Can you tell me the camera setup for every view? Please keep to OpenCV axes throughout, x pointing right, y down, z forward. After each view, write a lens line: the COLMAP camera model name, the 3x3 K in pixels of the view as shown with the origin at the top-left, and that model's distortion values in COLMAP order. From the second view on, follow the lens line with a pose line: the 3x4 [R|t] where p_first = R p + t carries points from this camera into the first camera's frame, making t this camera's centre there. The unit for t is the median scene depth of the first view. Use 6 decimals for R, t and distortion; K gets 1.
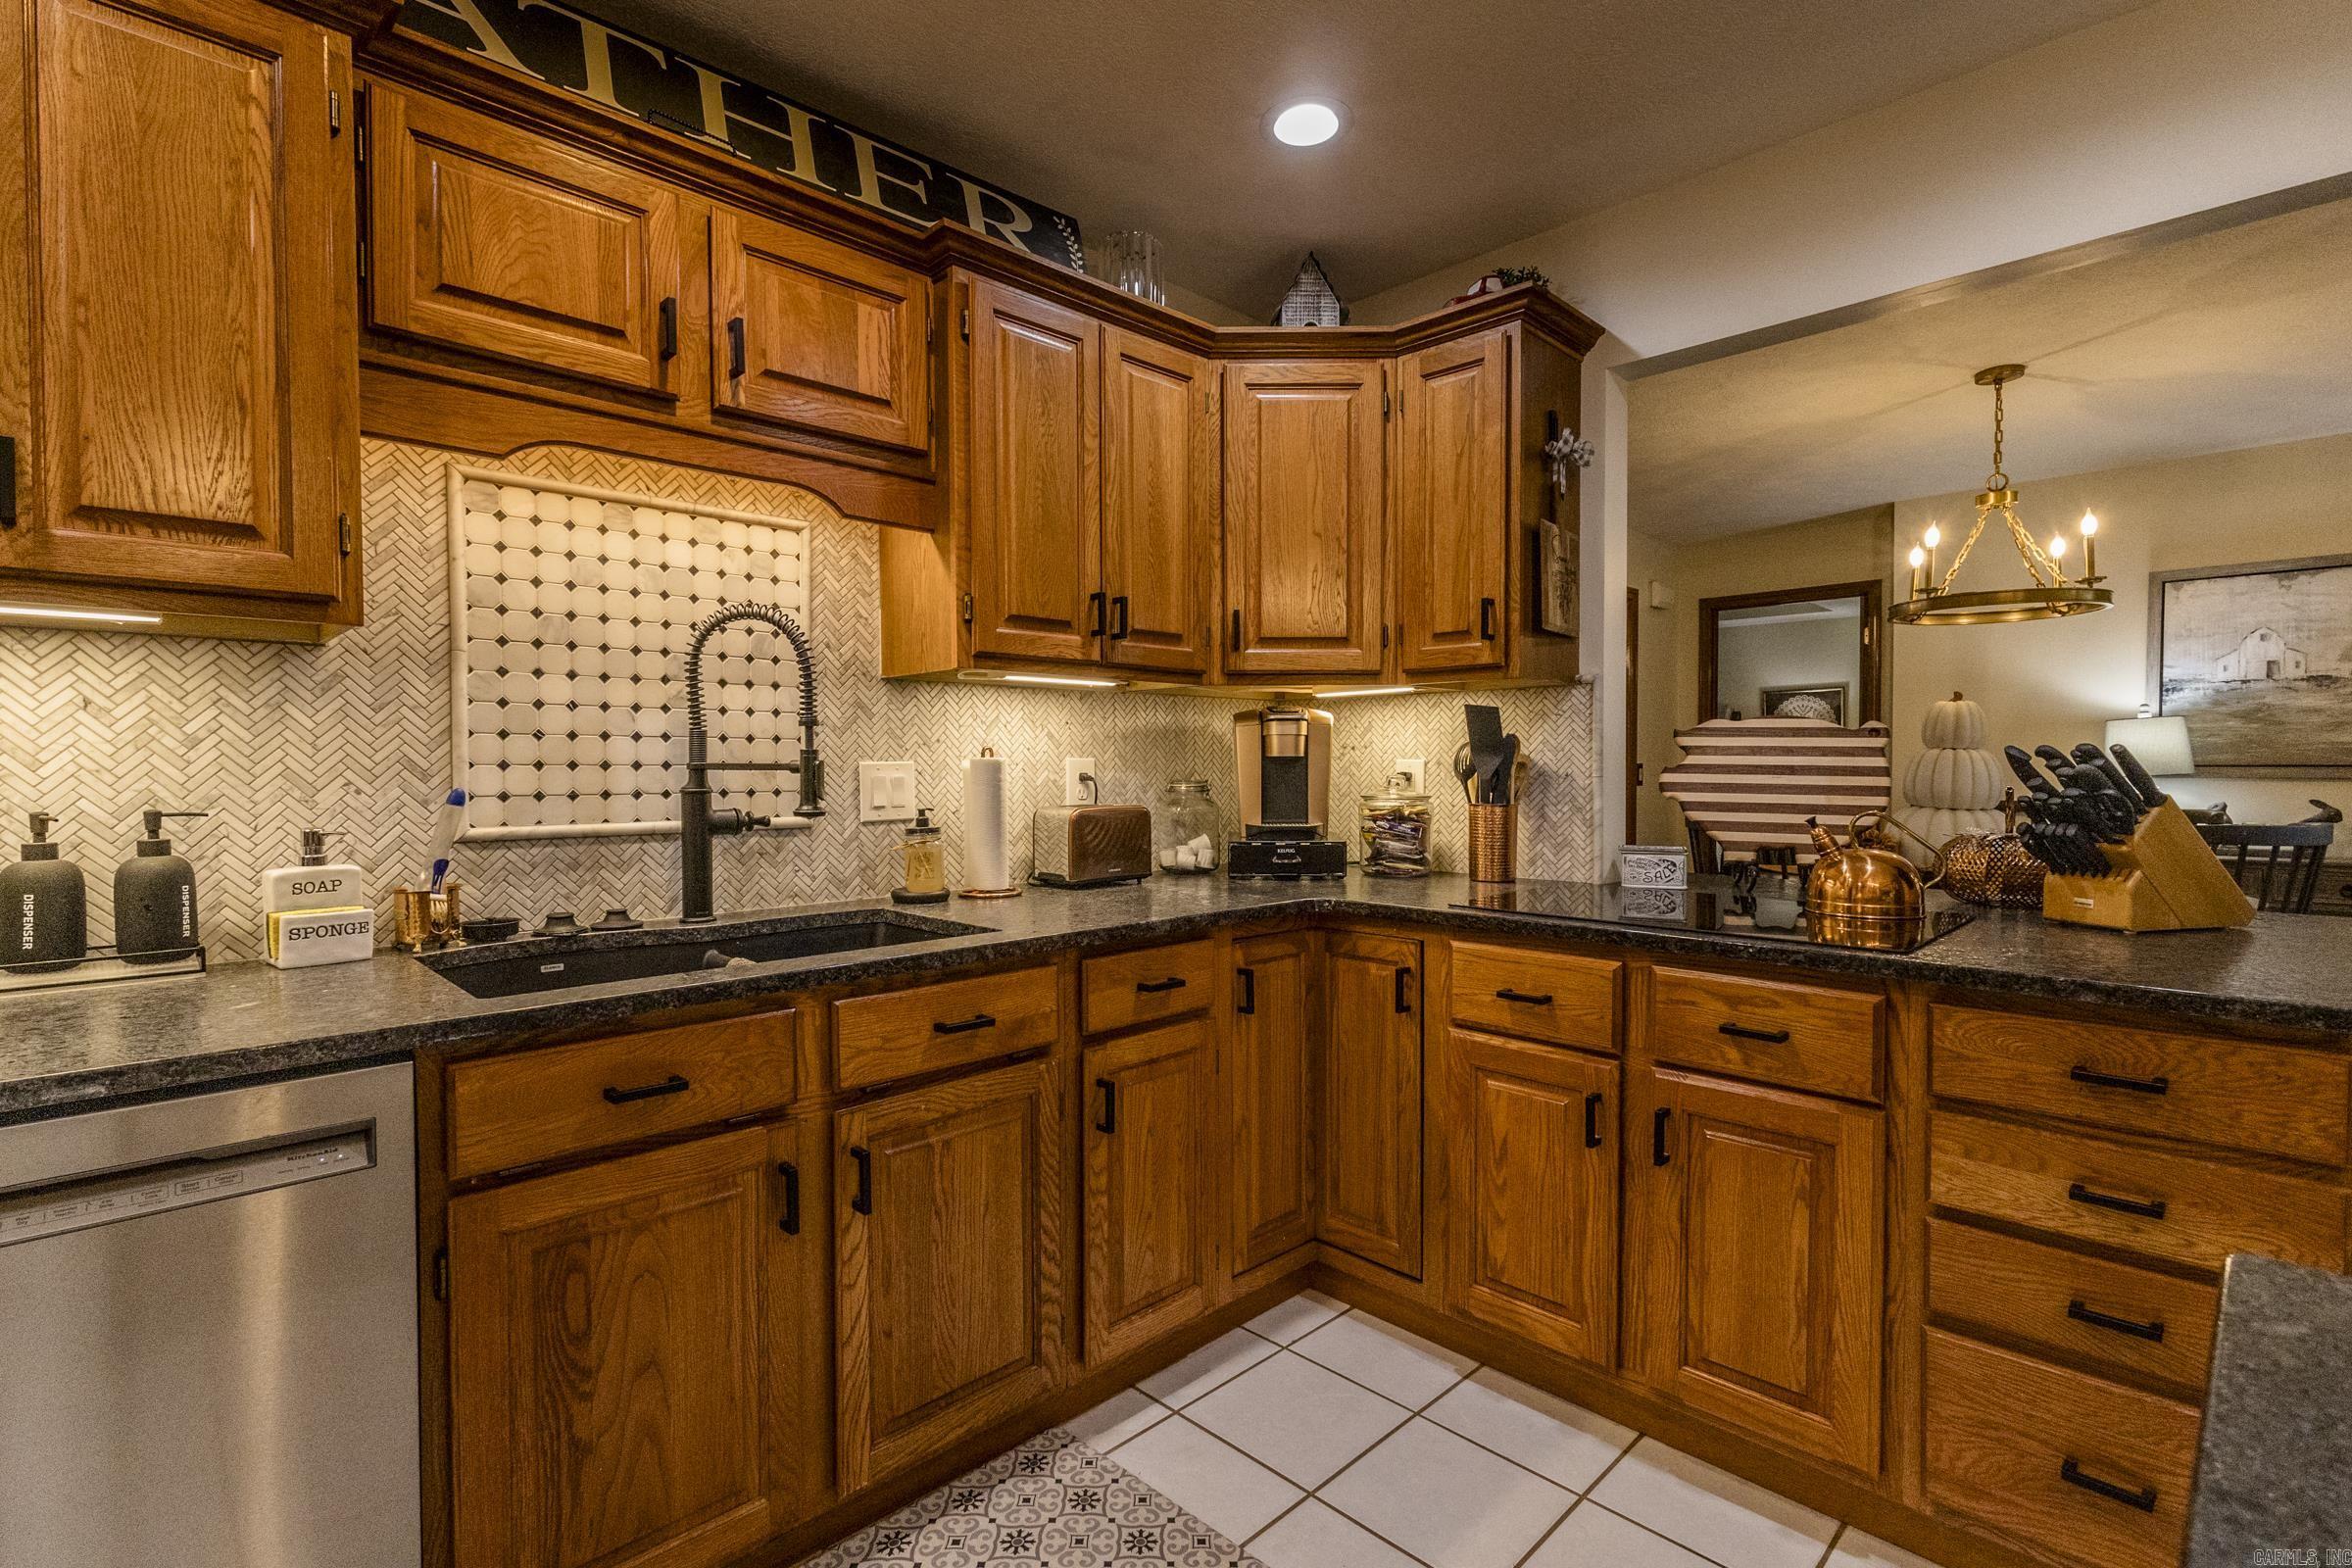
lens RADIAL K [[1078.6, 0, 1175.9], [0, 1078.6, 787.1], [0, 0, 1]] dist [0.004108, -0.002100]
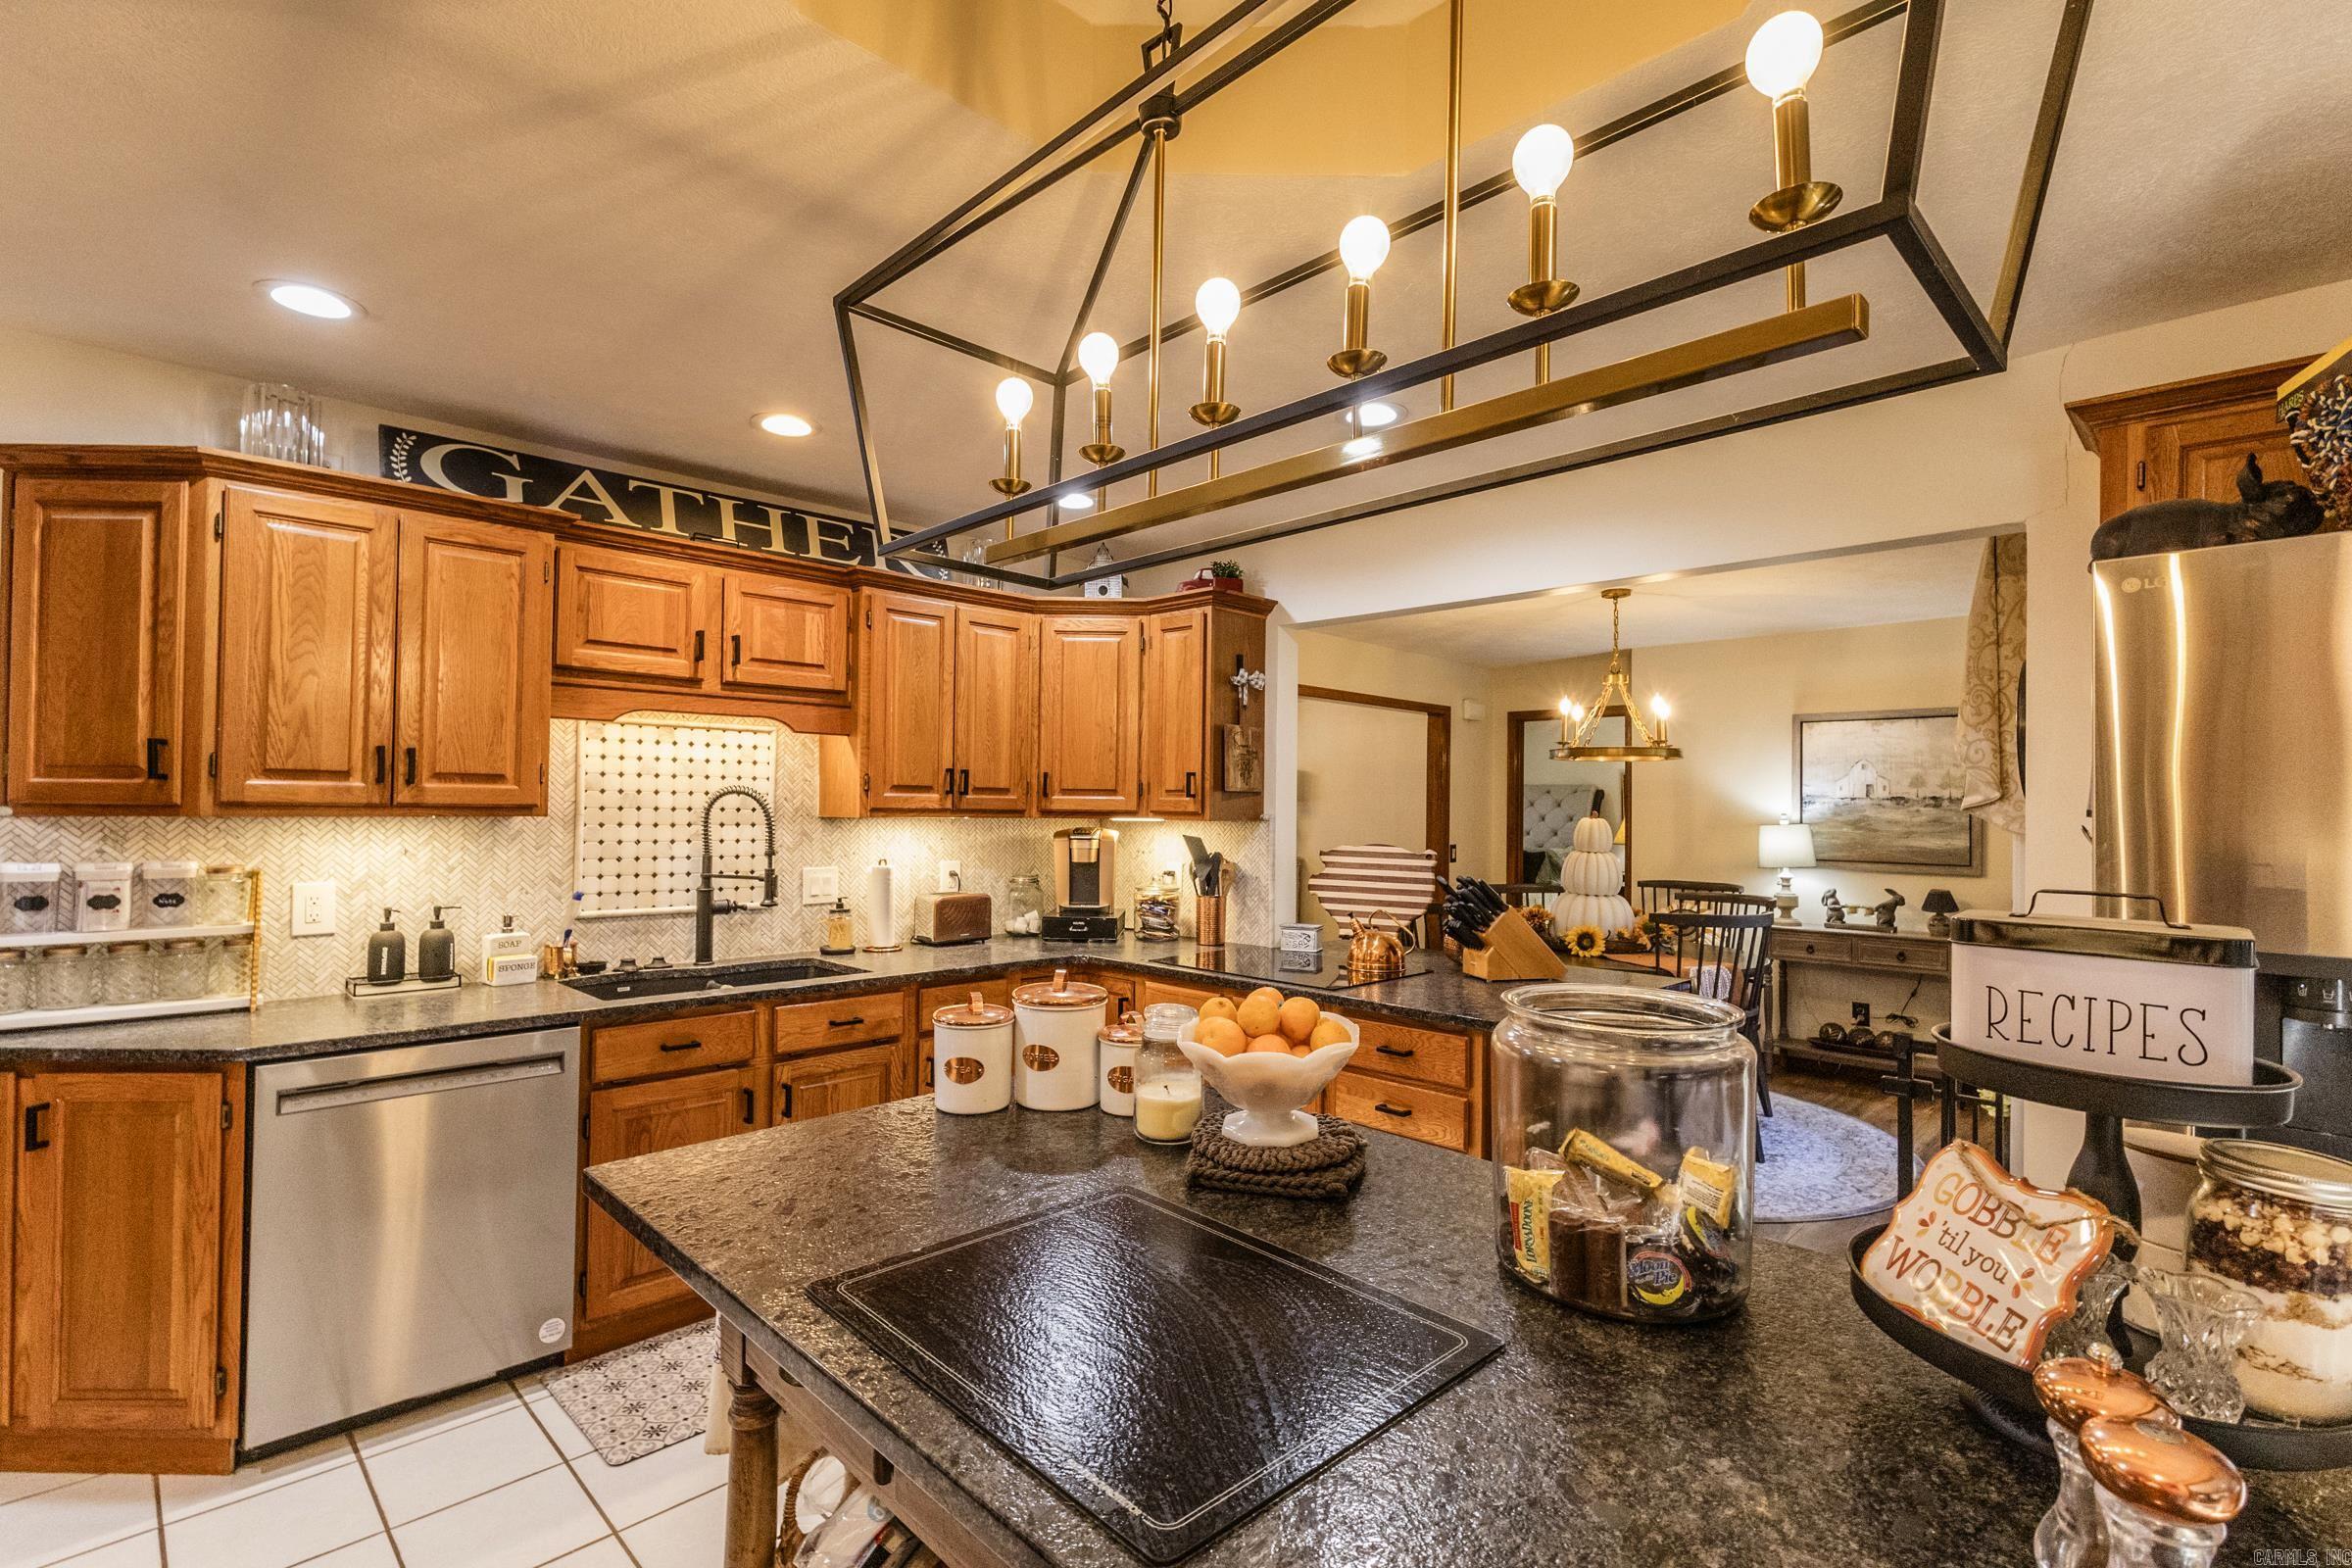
lens RADIAL K [[1078.6, 0, 1172.4], [0, 1078.6, 784.7], [0, 0, 1]] dist [0.004108, -0.002100]
pose [[0.999880, 0.014329, 0.005831, 0.303517], [-0.014061, 0.998951, -0.043590, -0.101088], [-0.006450, 0.043503, 0.999032, -0.767971]]
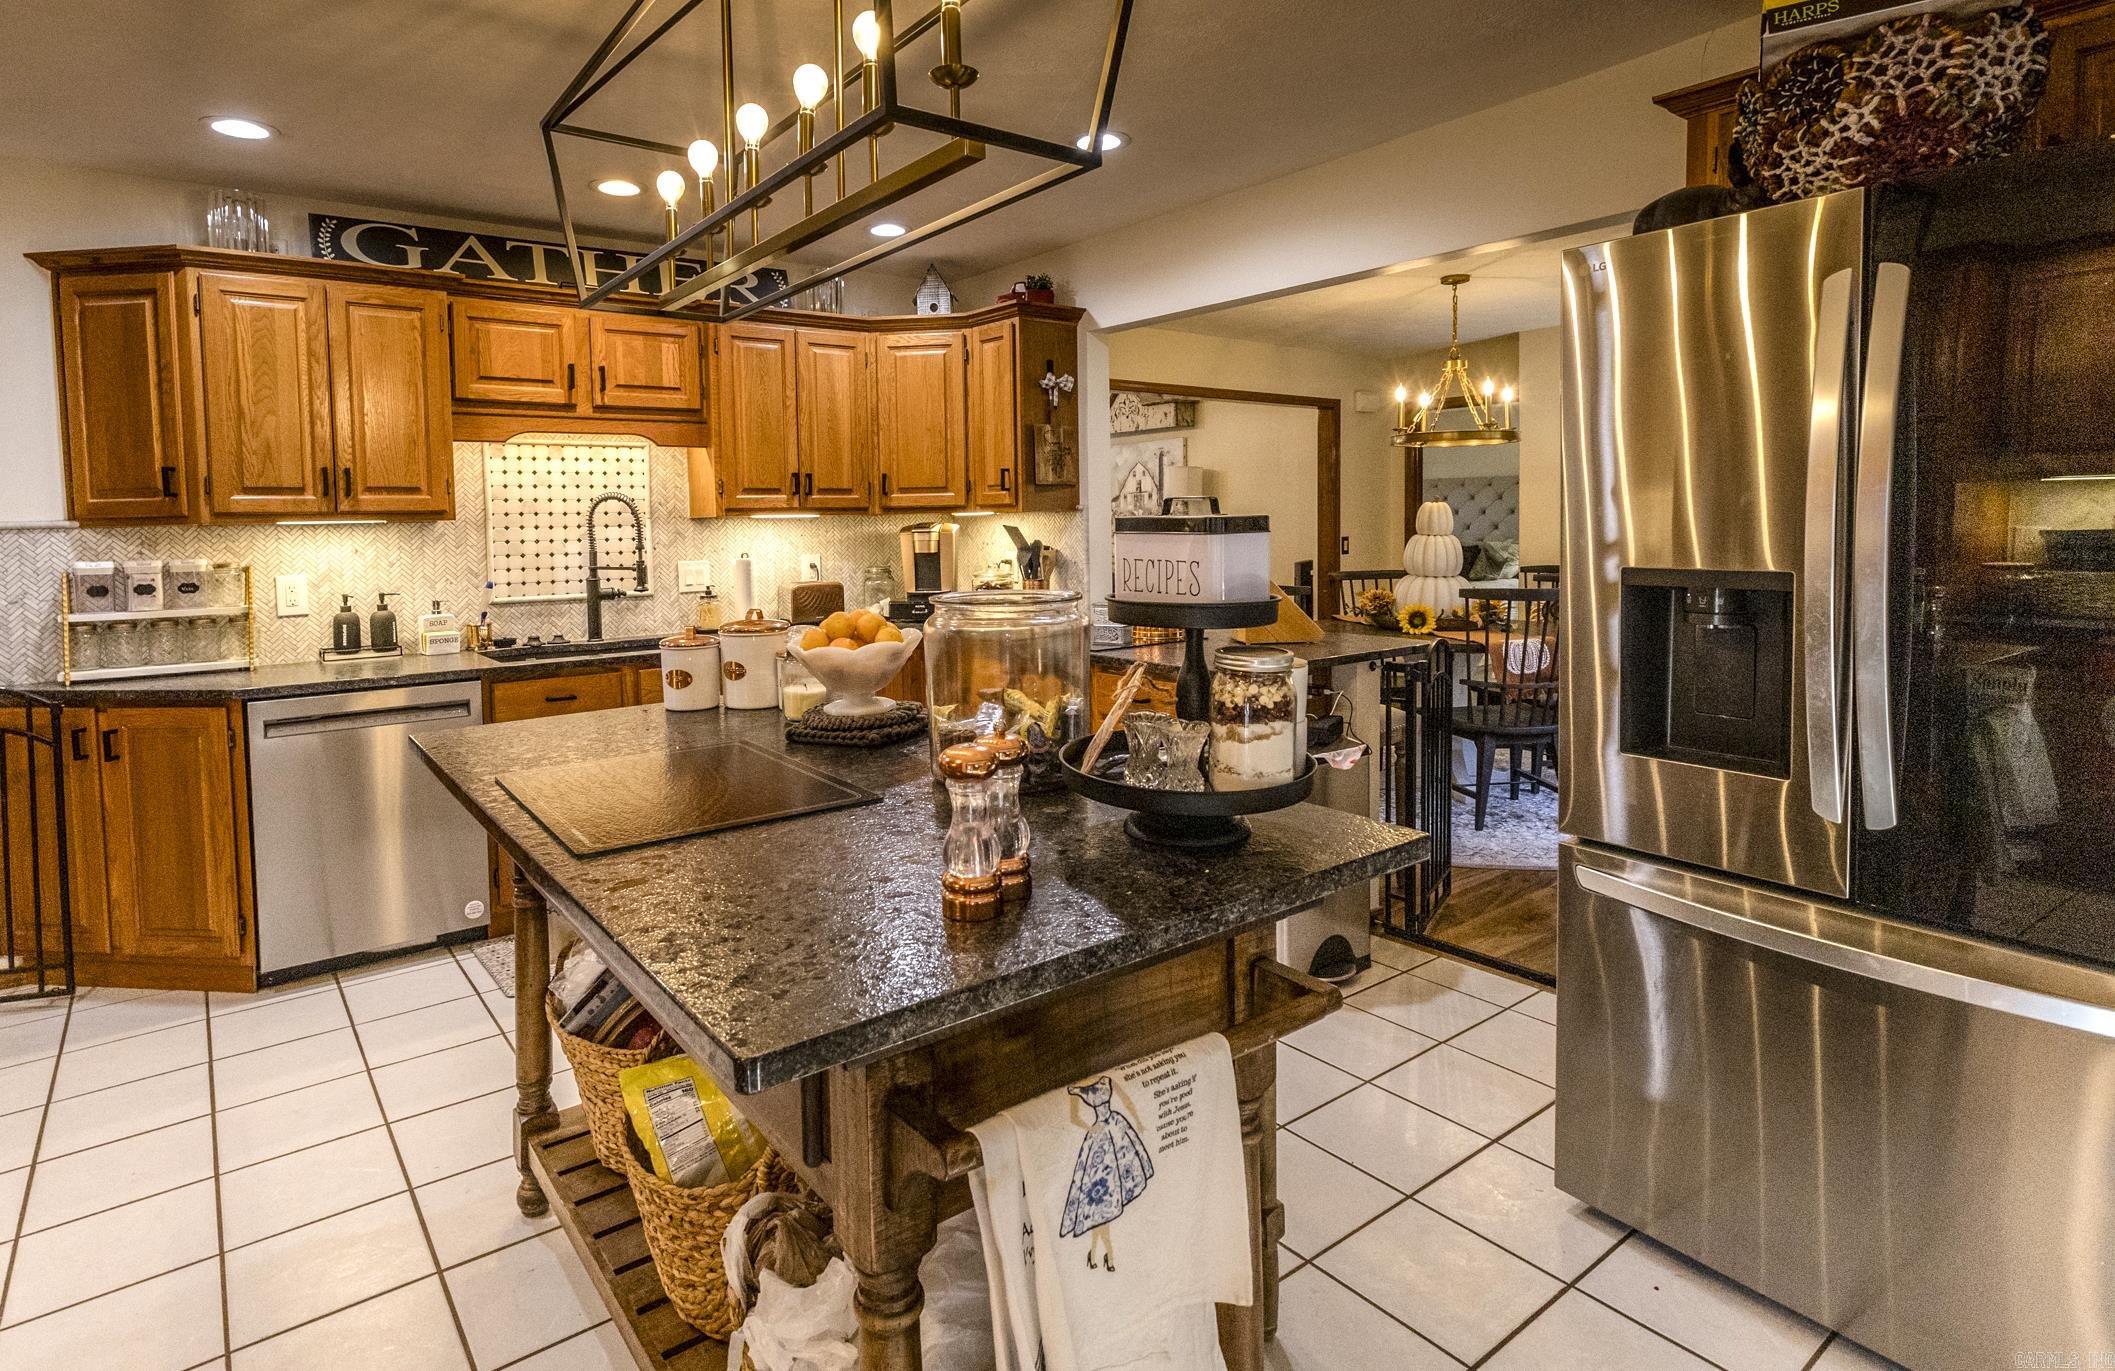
lens RADIAL K [[1105.9, 0, 1005.7], [0, 1105.9, 571.4], [0, 0, 1]] dist [-0.000765, 0.003566]
pose [[0.990588, -0.009793, -0.136527, 0.657545], [0.013071, 0.999647, 0.023134, -0.052698], [0.136252, -0.024701, 0.990366, -1.043962]]
